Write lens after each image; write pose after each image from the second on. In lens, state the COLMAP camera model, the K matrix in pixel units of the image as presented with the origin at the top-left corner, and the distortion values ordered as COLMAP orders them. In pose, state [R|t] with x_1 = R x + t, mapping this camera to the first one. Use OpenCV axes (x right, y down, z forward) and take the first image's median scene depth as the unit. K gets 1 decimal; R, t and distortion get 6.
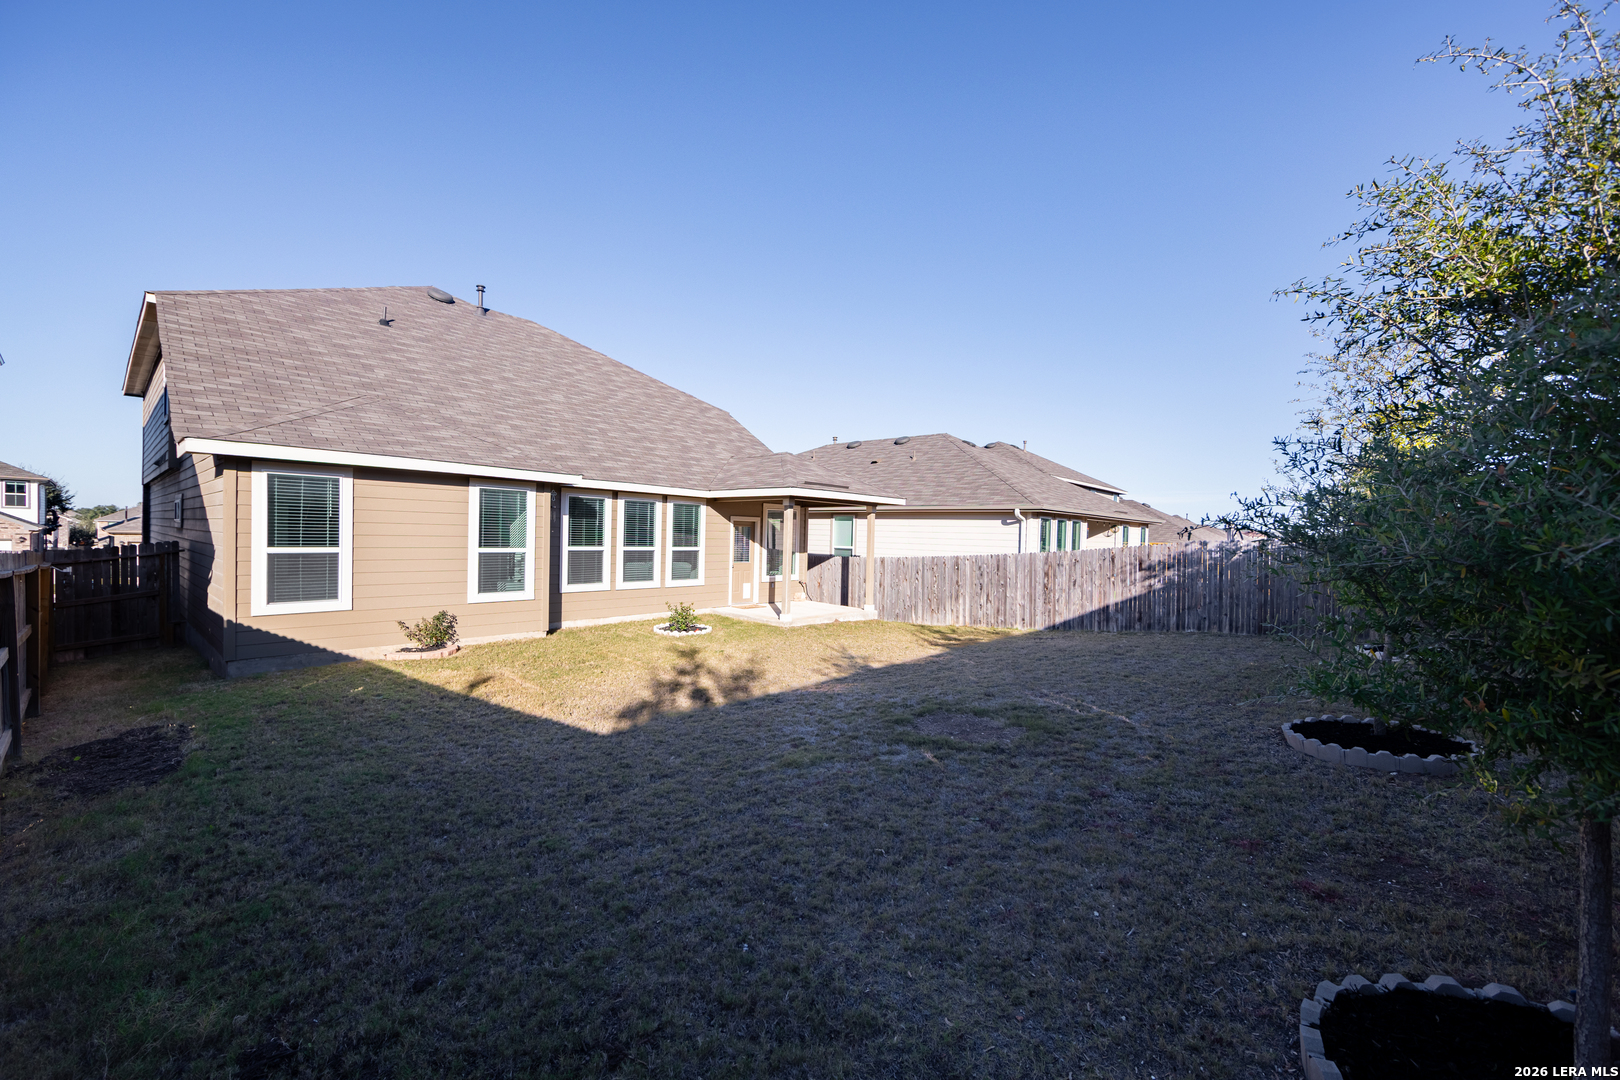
lens RADIAL K [[647.5, 0, 815.6], [0, 647.5, 542.7], [0, 0, 1]] dist [-0.017633, 0.000056]
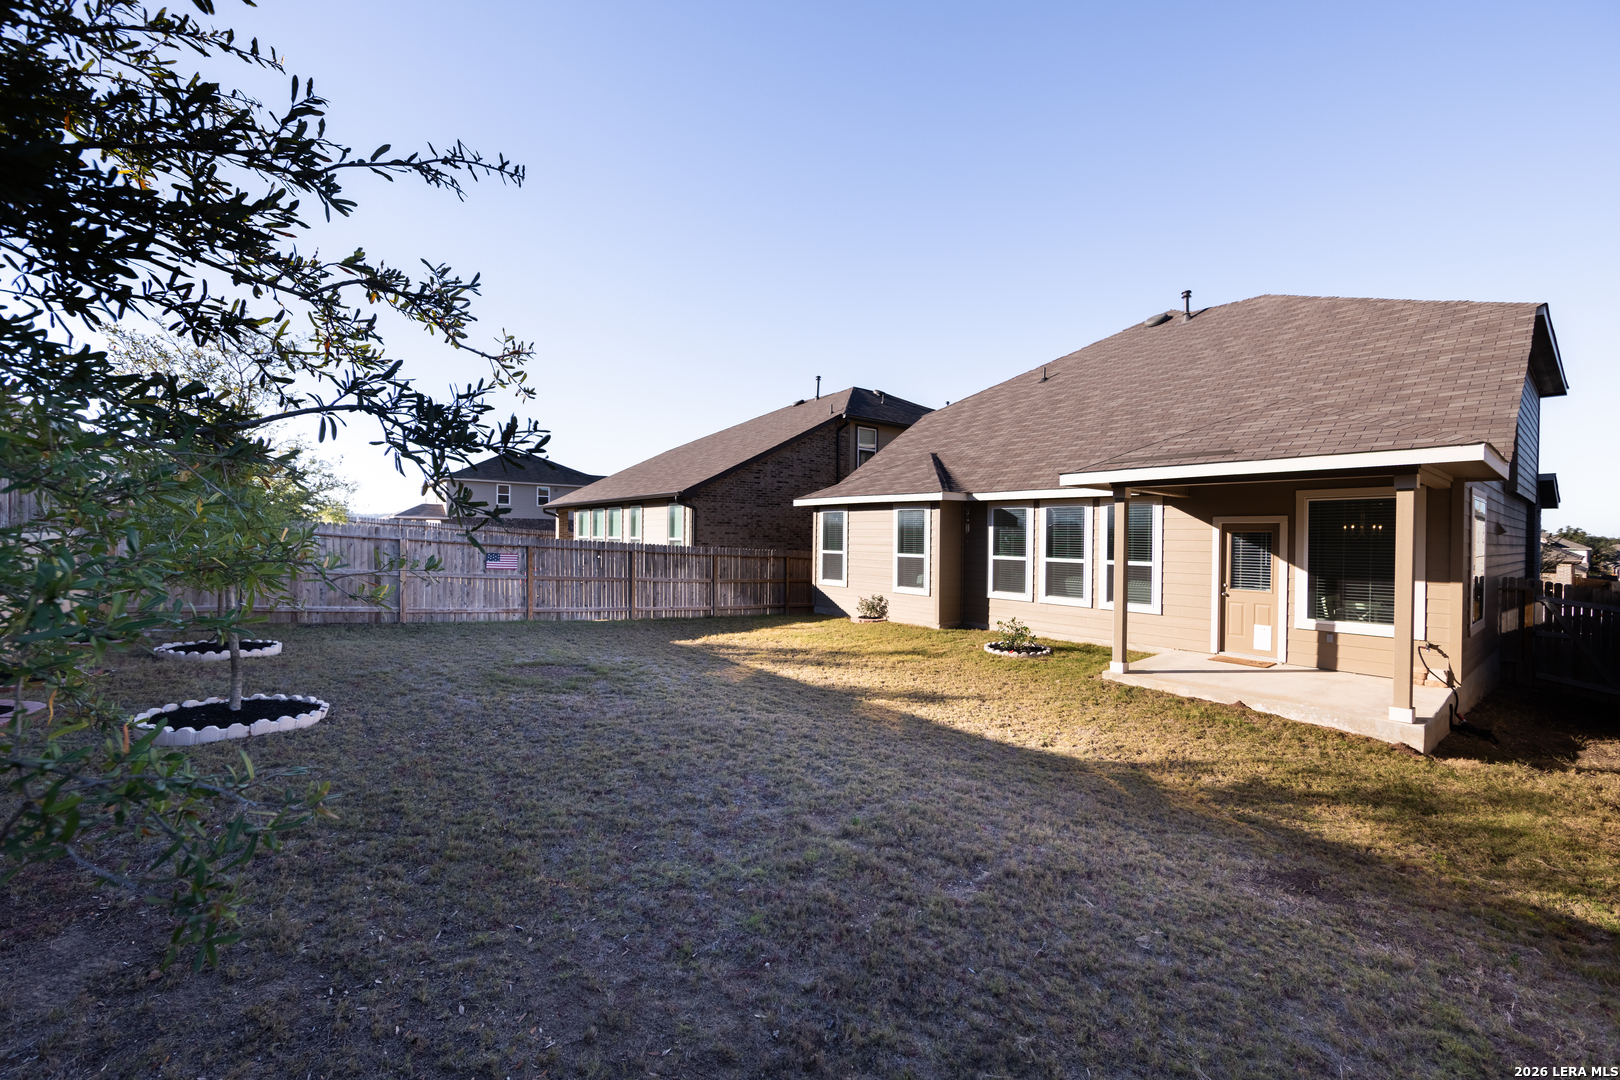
lens RADIAL K [[647.5, 0, 815.6], [0, 647.5, 542.7], [0, 0, 1]] dist [-0.017633, 0.000056]
pose [[-0.204220, -0.015767, -0.978798, 0.684225], [-0.026837, 0.999585, -0.010502, 0.003265], [0.978557, 0.024124, -0.204558, 0.864490]]
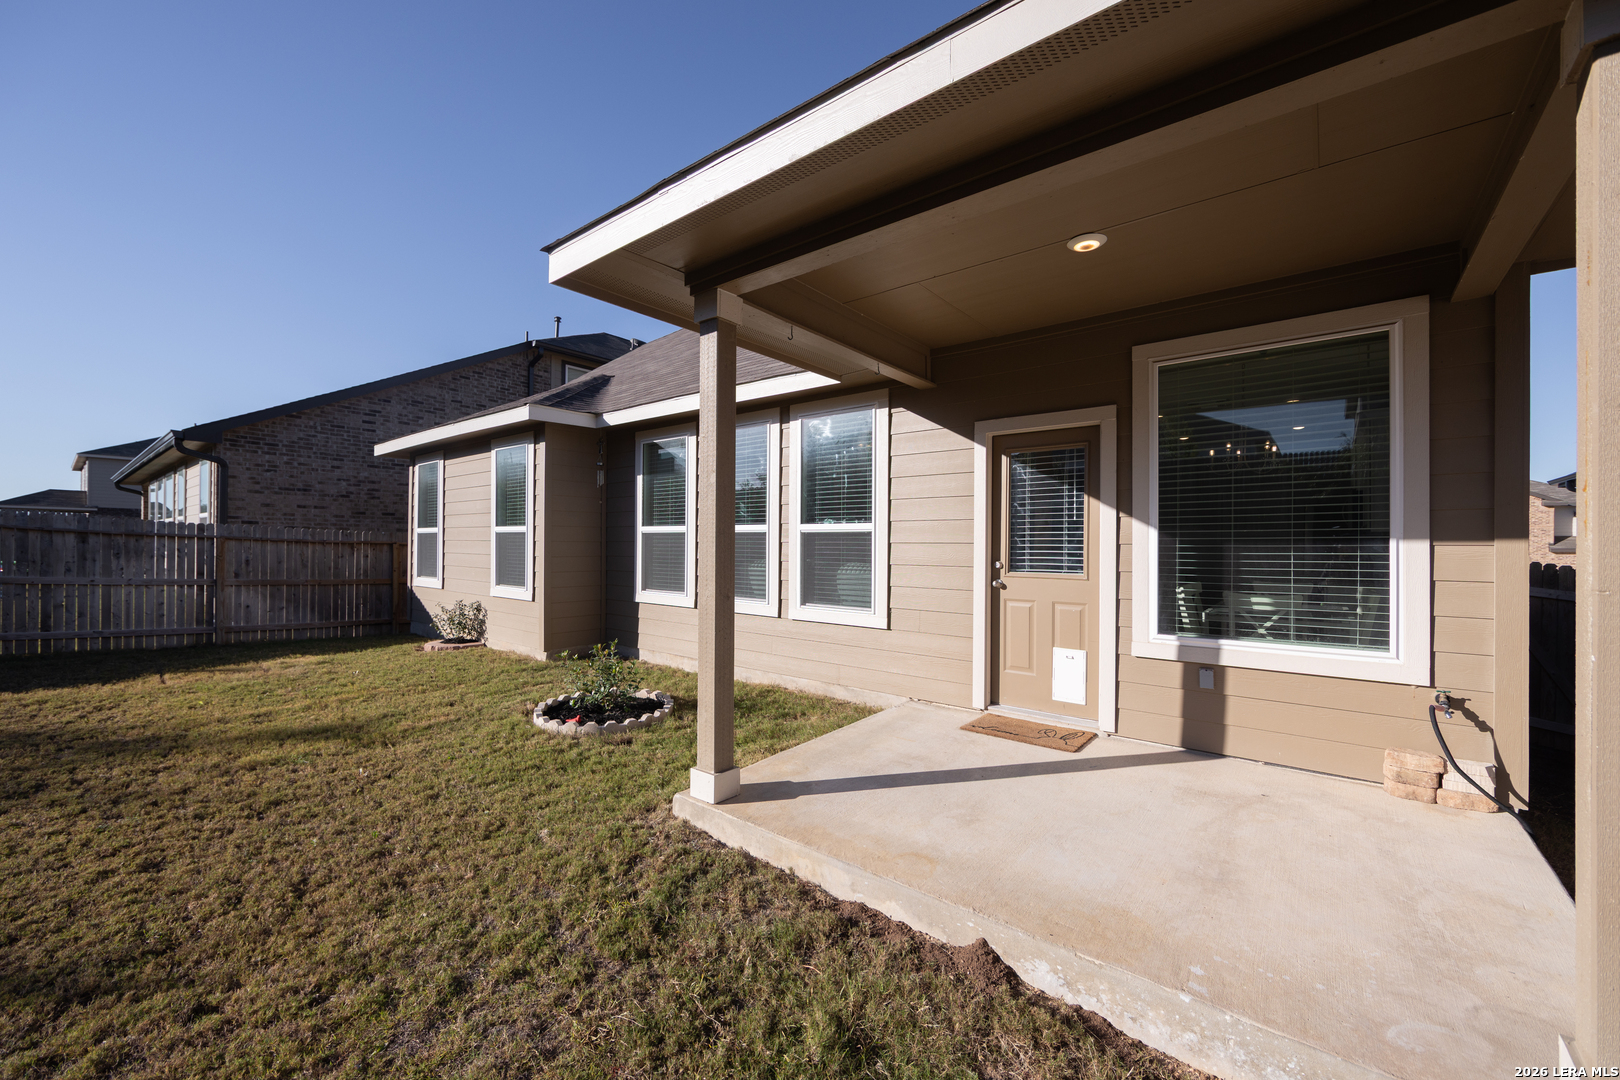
lens RADIAL K [[647.5, 0, 815.6], [0, 647.5, 542.7], [0, 0, 1]] dist [-0.017633, 0.000056]
pose [[0.007303, -0.026318, -0.999627, 0.207093], [-0.019737, 0.999455, -0.026457, 0.031263], [0.999779, 0.019923, 0.006780, 1.076630]]
